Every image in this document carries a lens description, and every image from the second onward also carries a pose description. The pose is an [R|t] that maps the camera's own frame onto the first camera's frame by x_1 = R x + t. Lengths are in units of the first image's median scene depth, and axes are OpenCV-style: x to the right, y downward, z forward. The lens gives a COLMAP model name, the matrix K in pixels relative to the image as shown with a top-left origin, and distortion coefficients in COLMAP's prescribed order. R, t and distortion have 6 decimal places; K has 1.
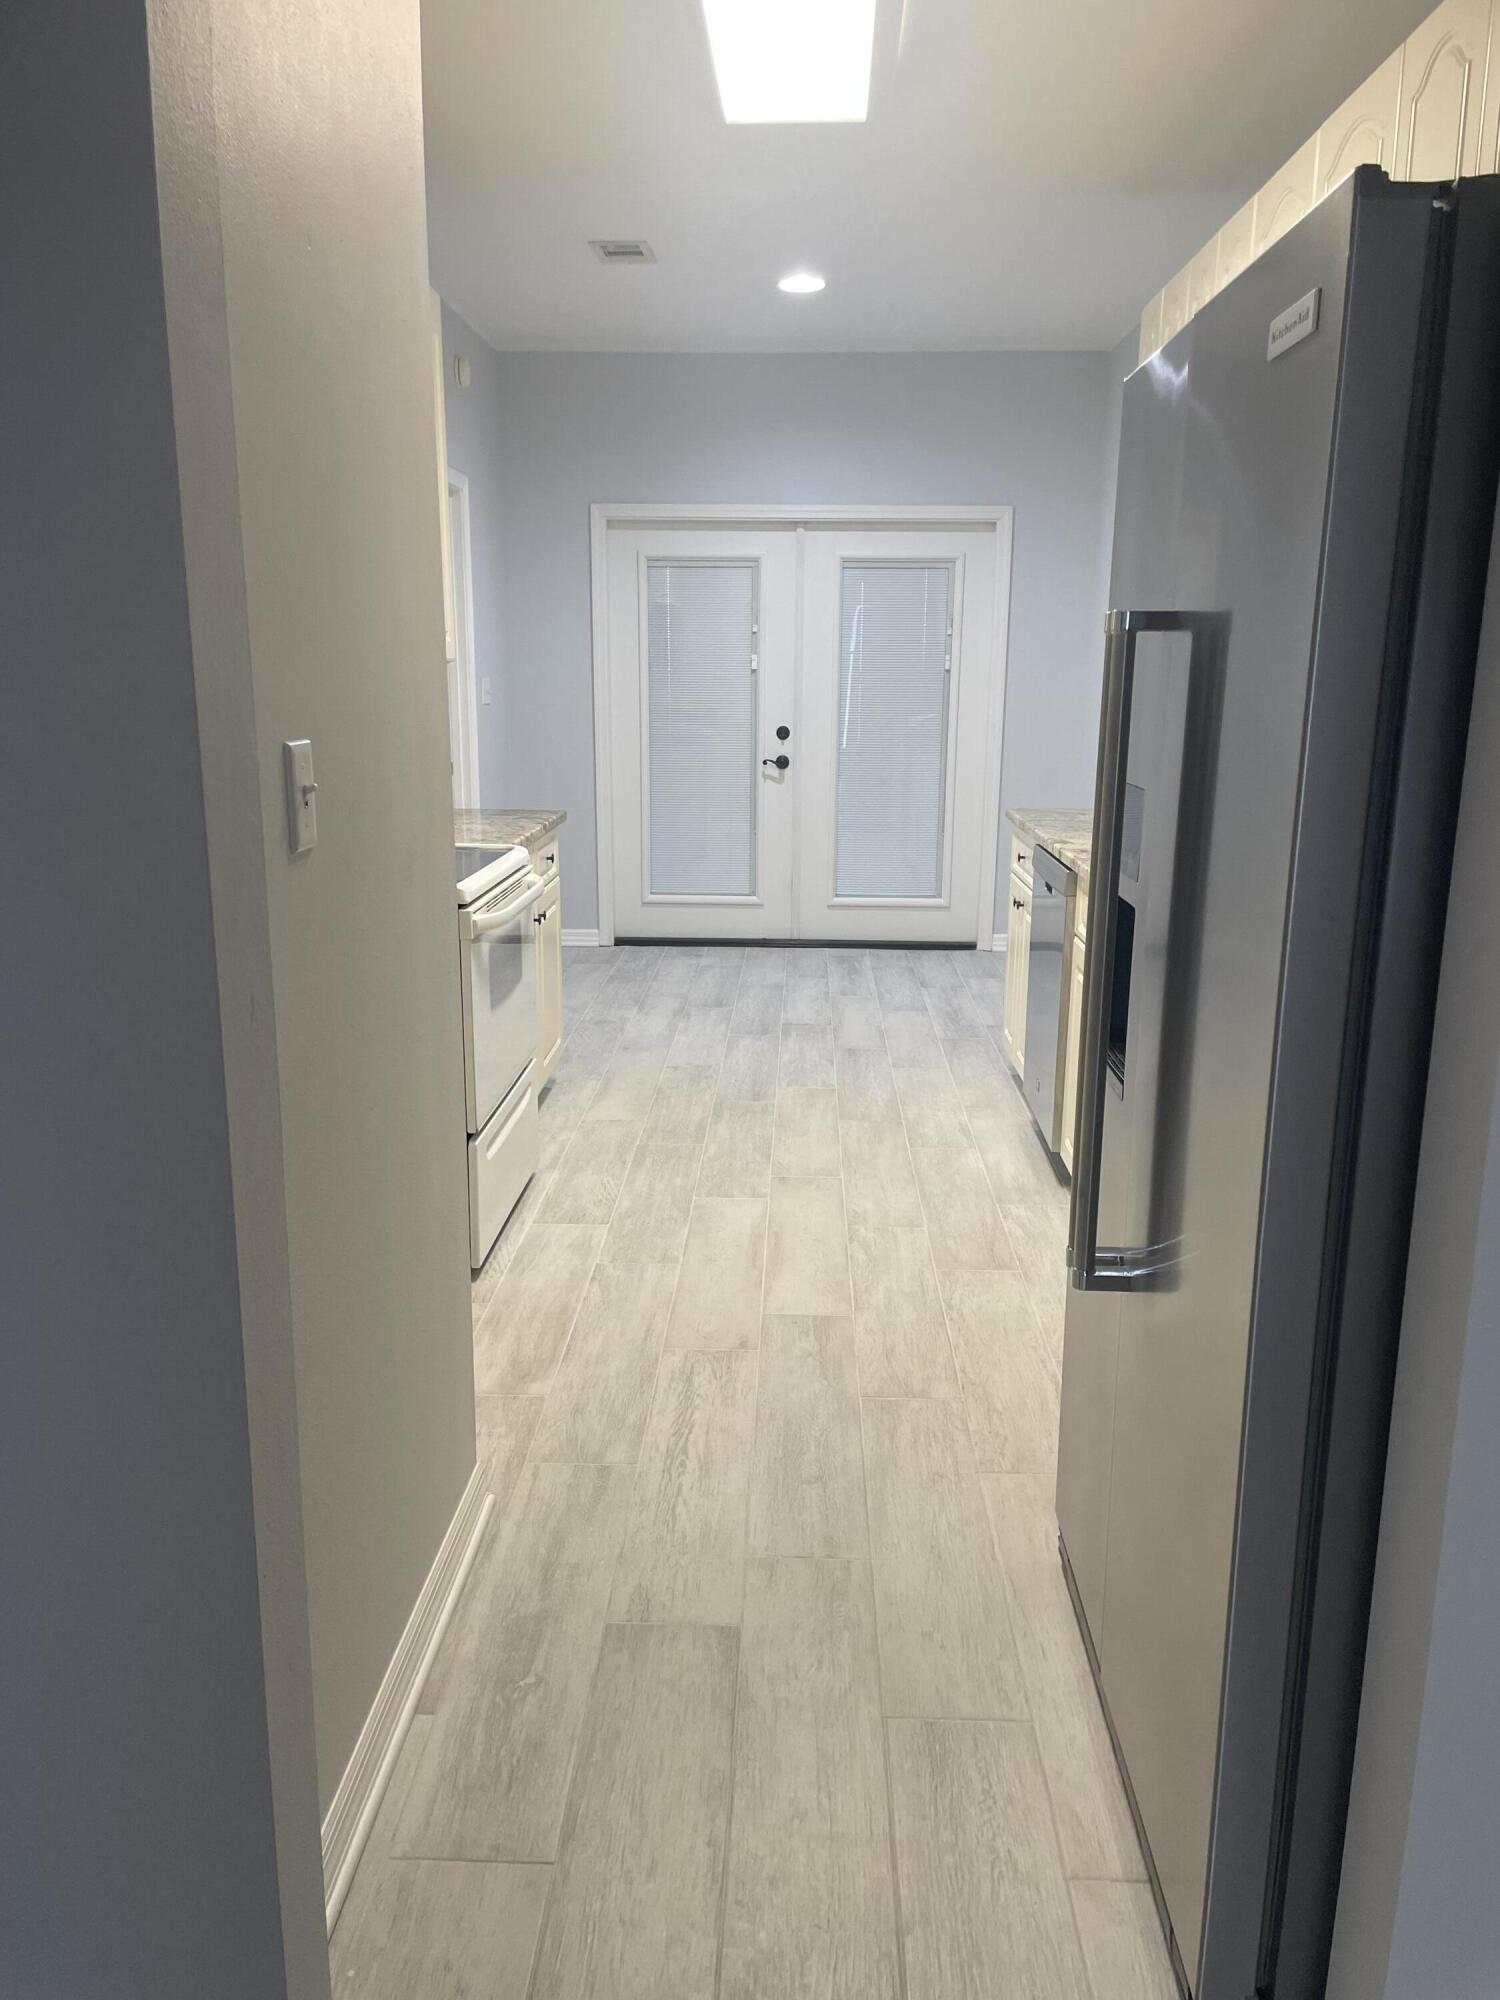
lens RADIAL K [[1486.9, 0, 773.5], [0, 1486.9, 1020.4], [0, 0, 1]] dist [0.103685, -0.144400]
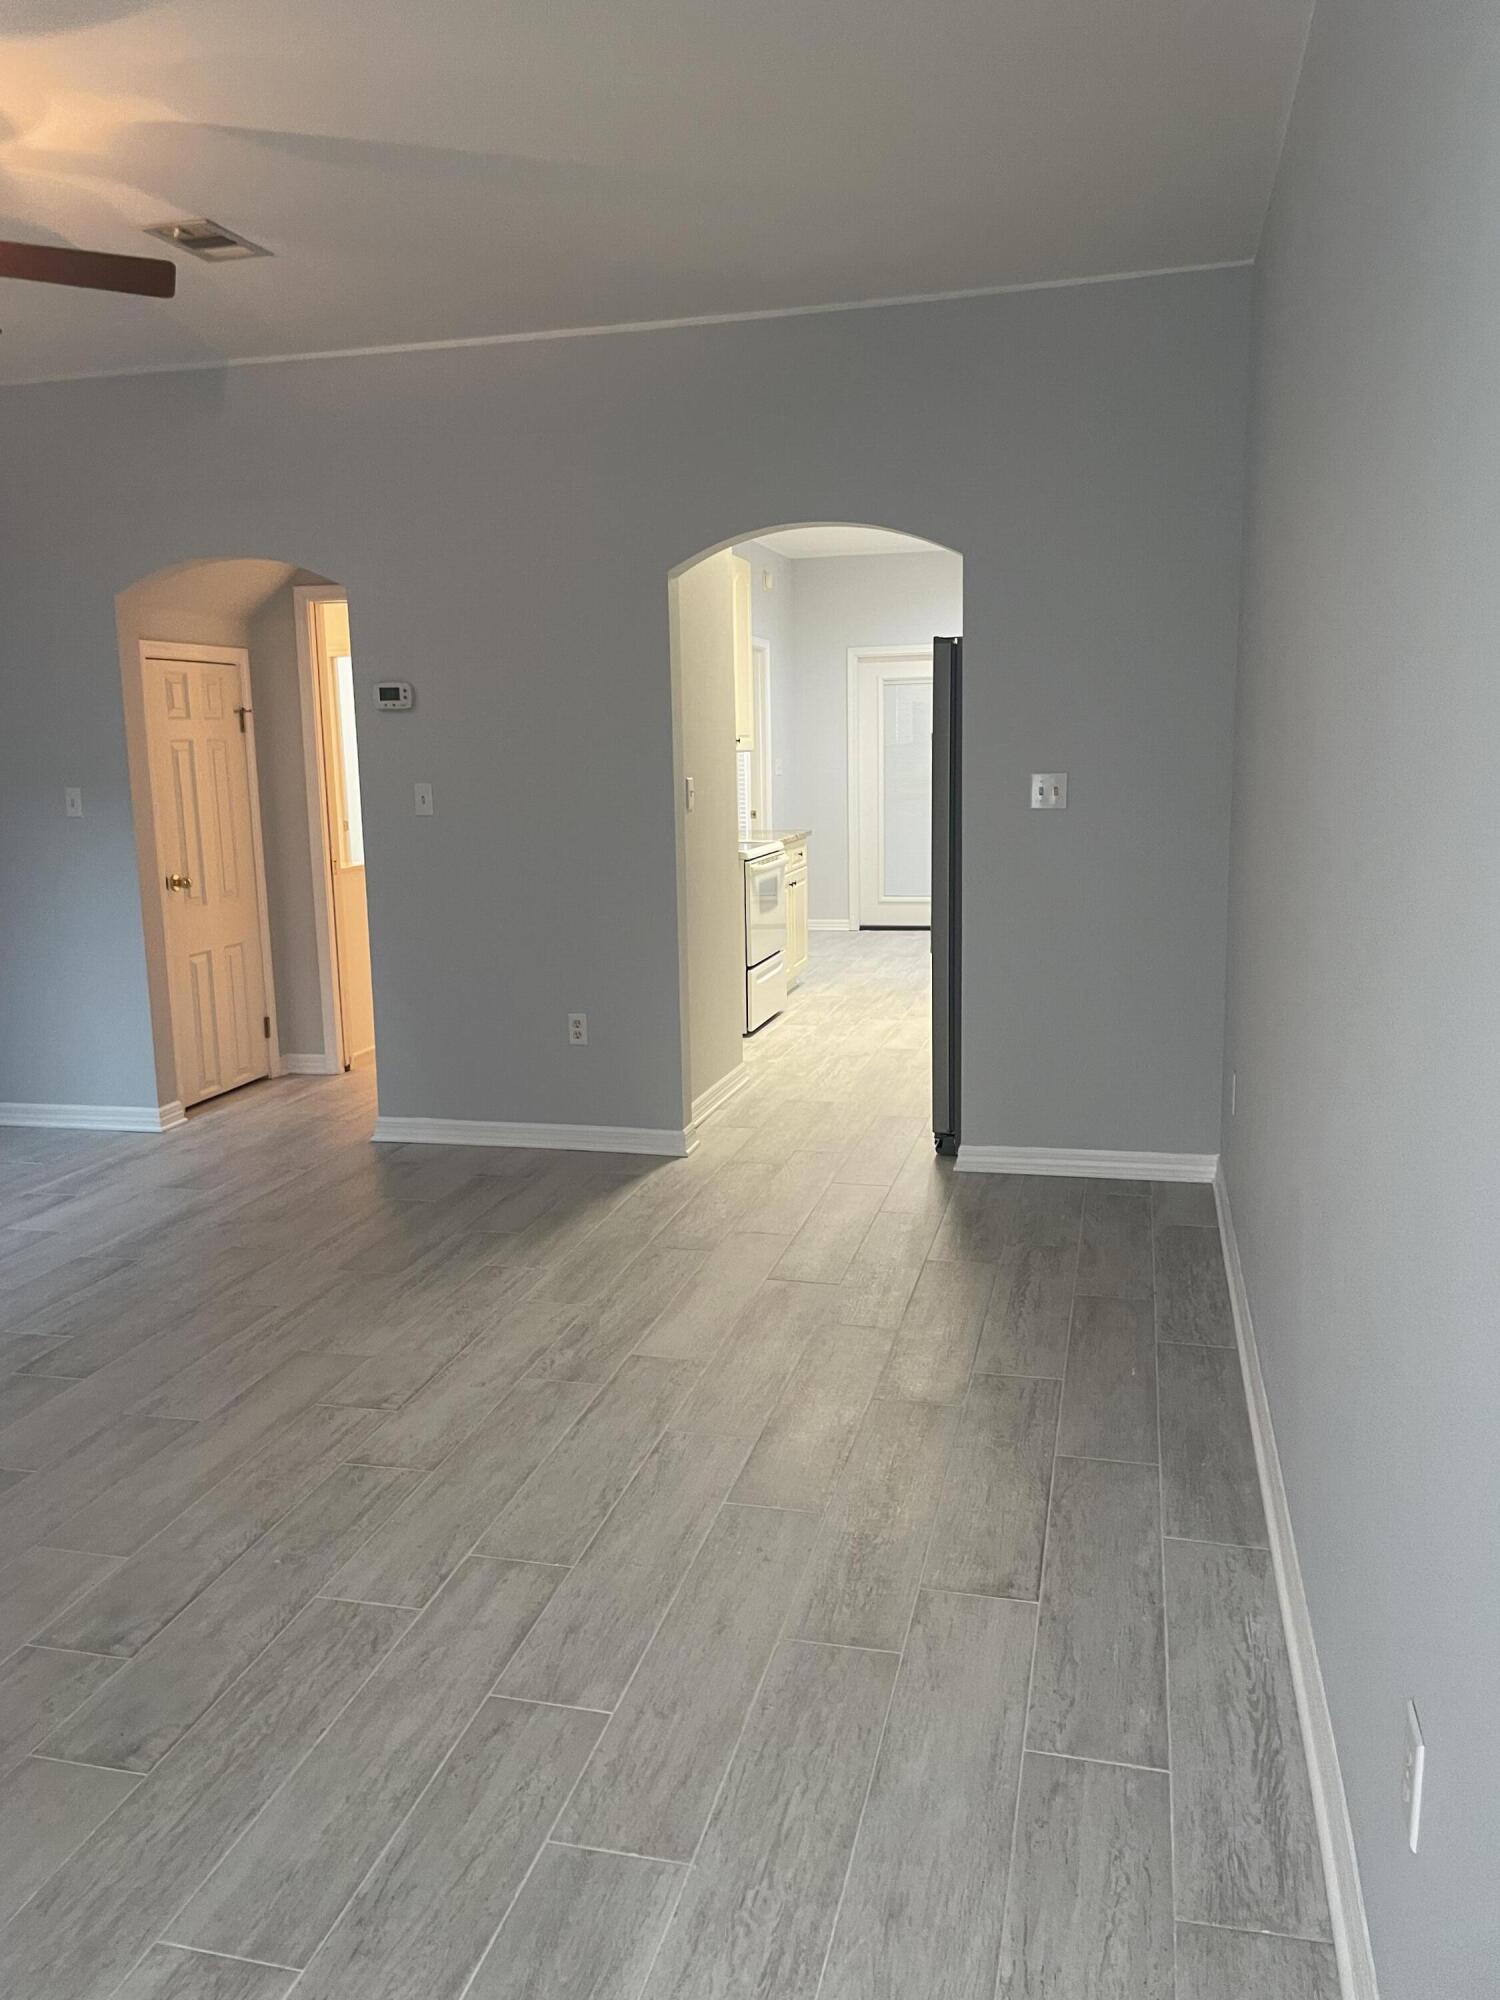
lens RADIAL K [[1497.3, 0, 755.1], [0, 1497.3, 1009.2], [0, 0, 1]] dist [0.107260, -0.149394]
pose [[0.974140, 0.008458, -0.225786, 0.248536], [-0.021556, 0.998220, -0.055608, 0.215531], [0.224914, 0.059037, 0.972588, -0.925016]]
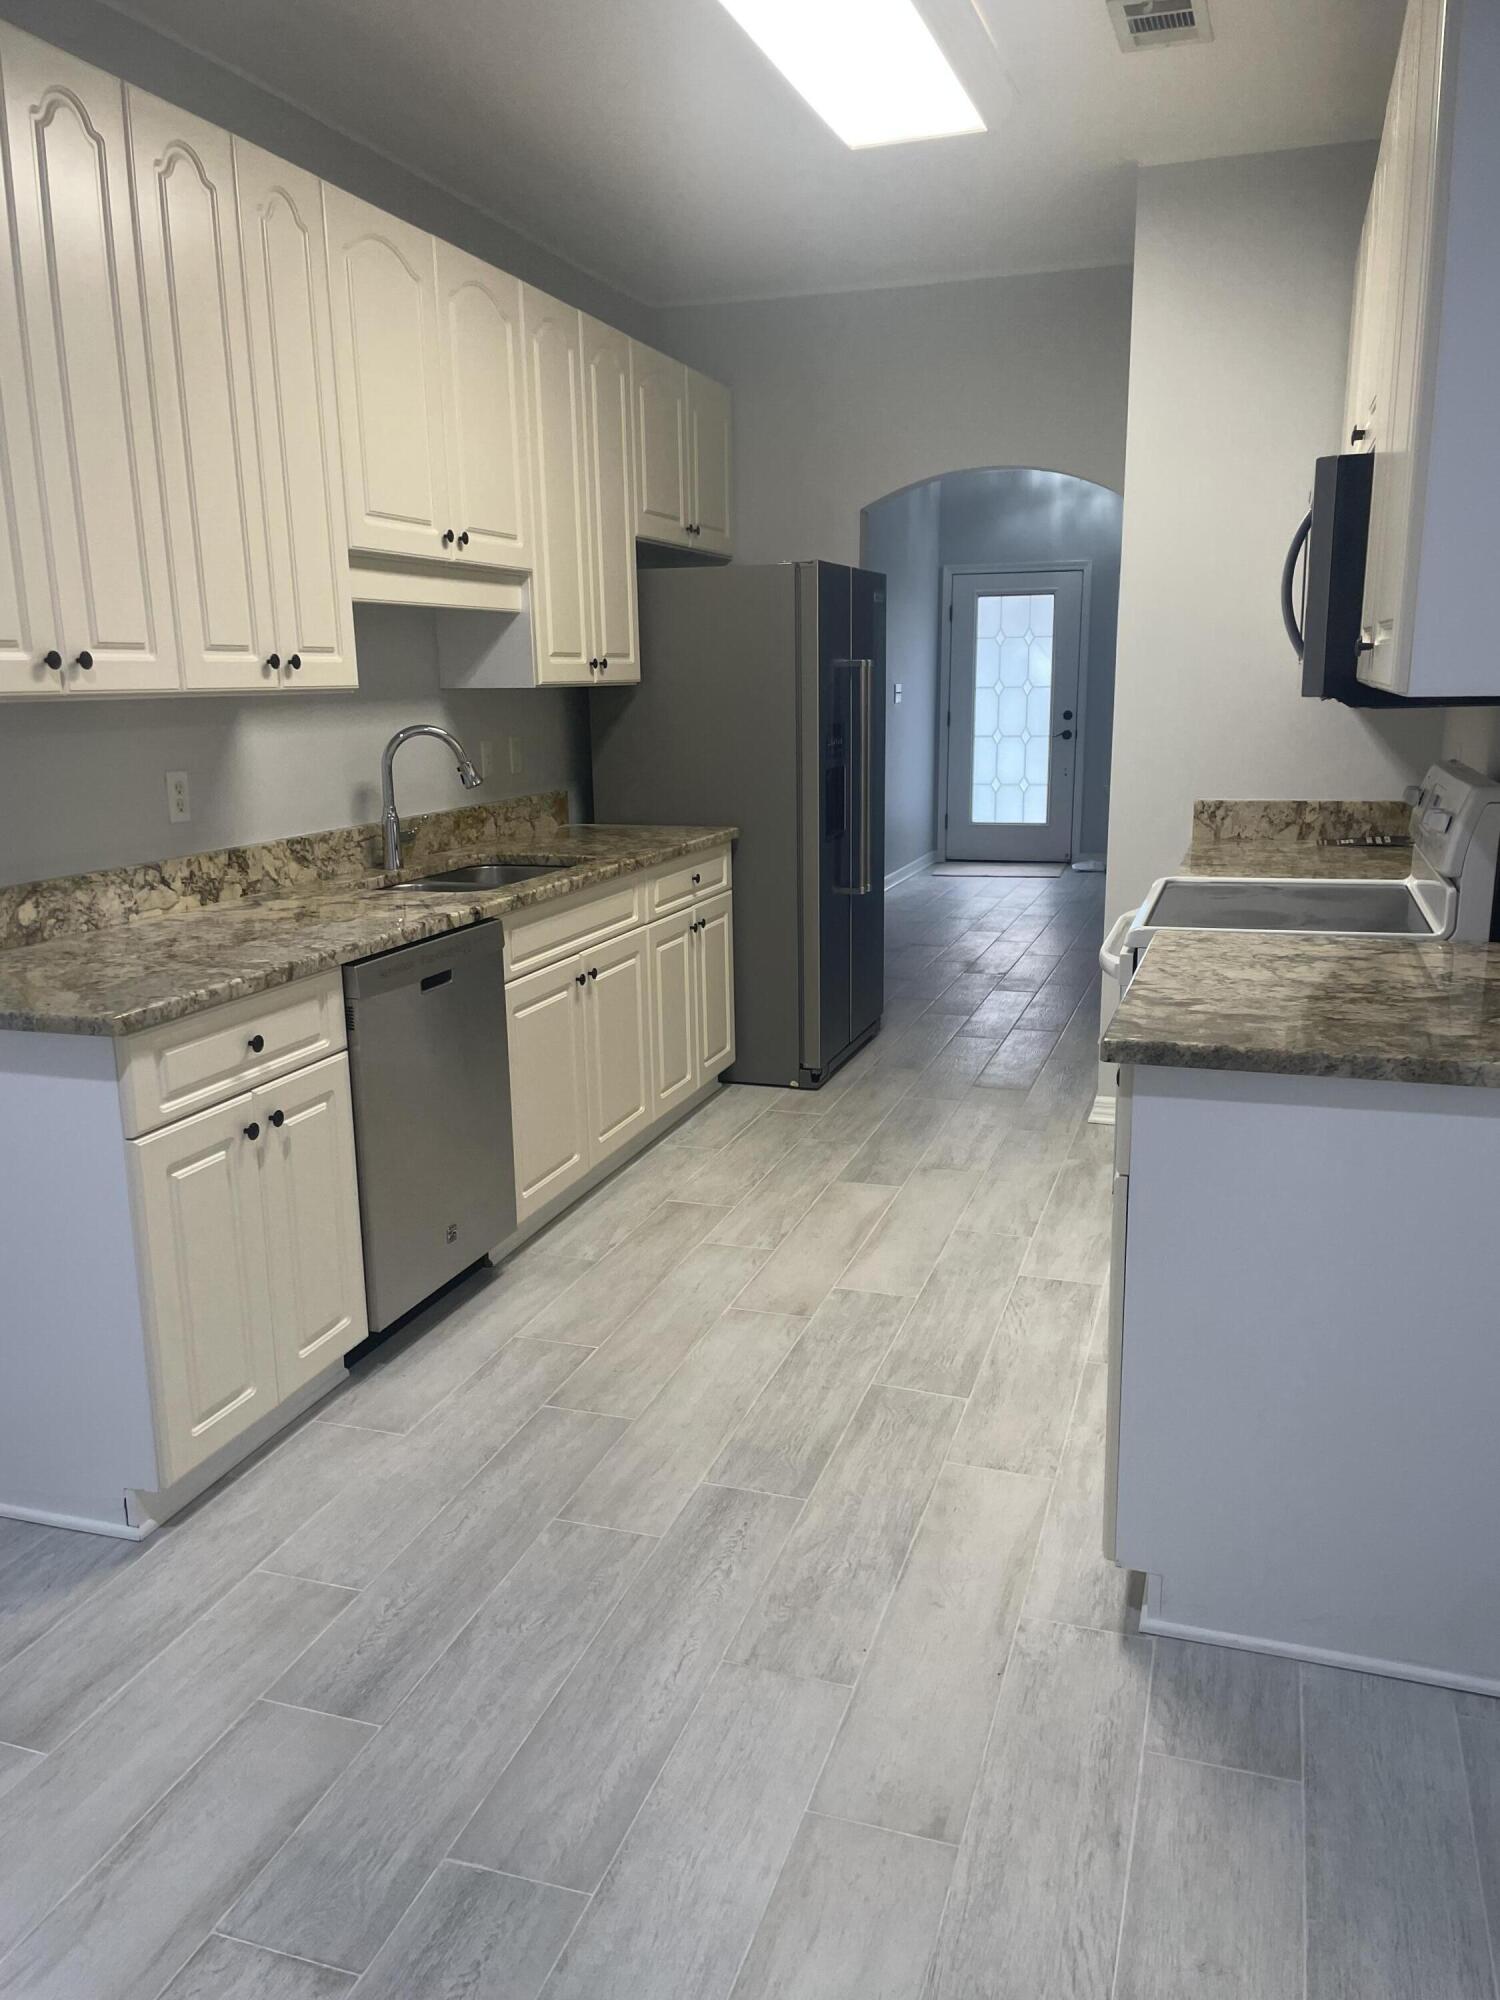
lens RADIAL K [[1497.3, 0, 755.1], [0, 1497.3, 1009.2], [0, 0, 1]] dist [0.107260, -0.149394]
pose [[-0.955500, -0.057268, 0.289380, -0.204582], [0.077490, 0.897797, 0.433539, -0.413184], [-0.284632, 0.436671, -0.853407, 1.681350]]
